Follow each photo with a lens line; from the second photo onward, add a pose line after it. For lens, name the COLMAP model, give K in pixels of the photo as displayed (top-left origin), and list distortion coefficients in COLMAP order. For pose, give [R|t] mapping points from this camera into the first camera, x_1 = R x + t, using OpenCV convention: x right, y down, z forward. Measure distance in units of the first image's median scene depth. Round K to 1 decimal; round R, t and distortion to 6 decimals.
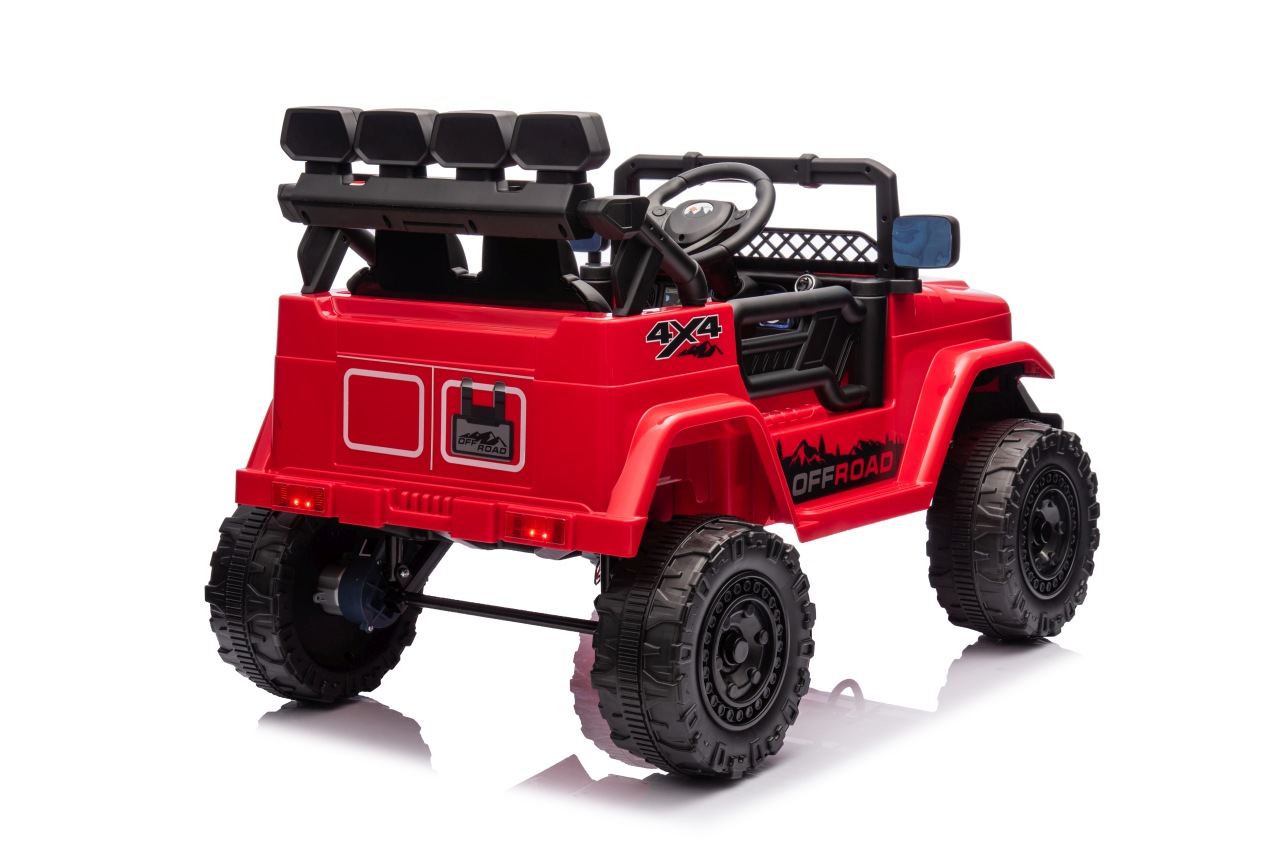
lens RADIAL K [[2587.3, 0, 640.0], [0, 2587.3, 428.9], [0, 0, 1]] dist [0.180322, 0.000000]
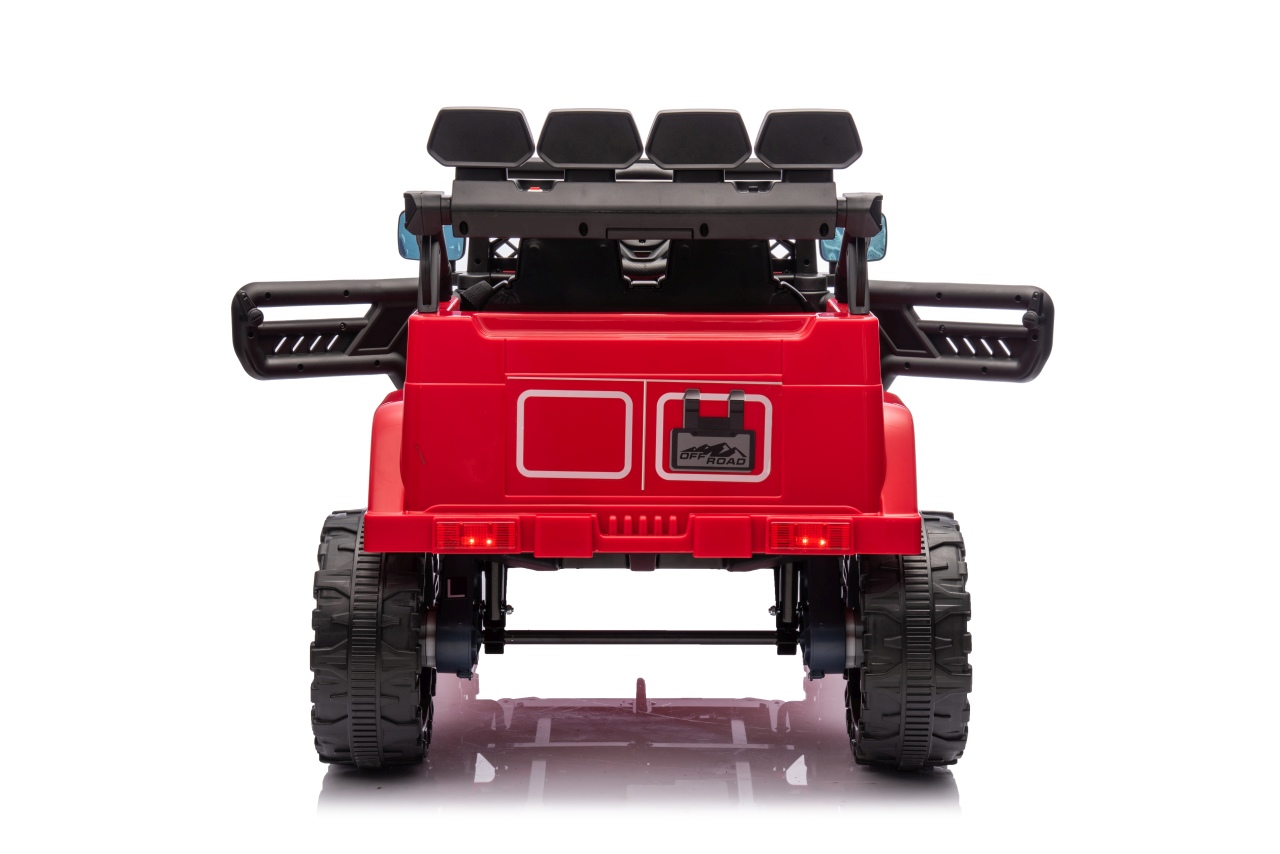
lens RADIAL K [[2587.3, 0, 640.0], [0, 2587.3, 425.0], [0, 0, 1]] dist [0.180322, 0.000000]
pose [[0.808965, -0.091099, 0.580755, -0.635256], [0.079898, 0.995791, 0.044908, -0.050778], [-0.582402, 0.010072, 0.812839, 0.236630]]
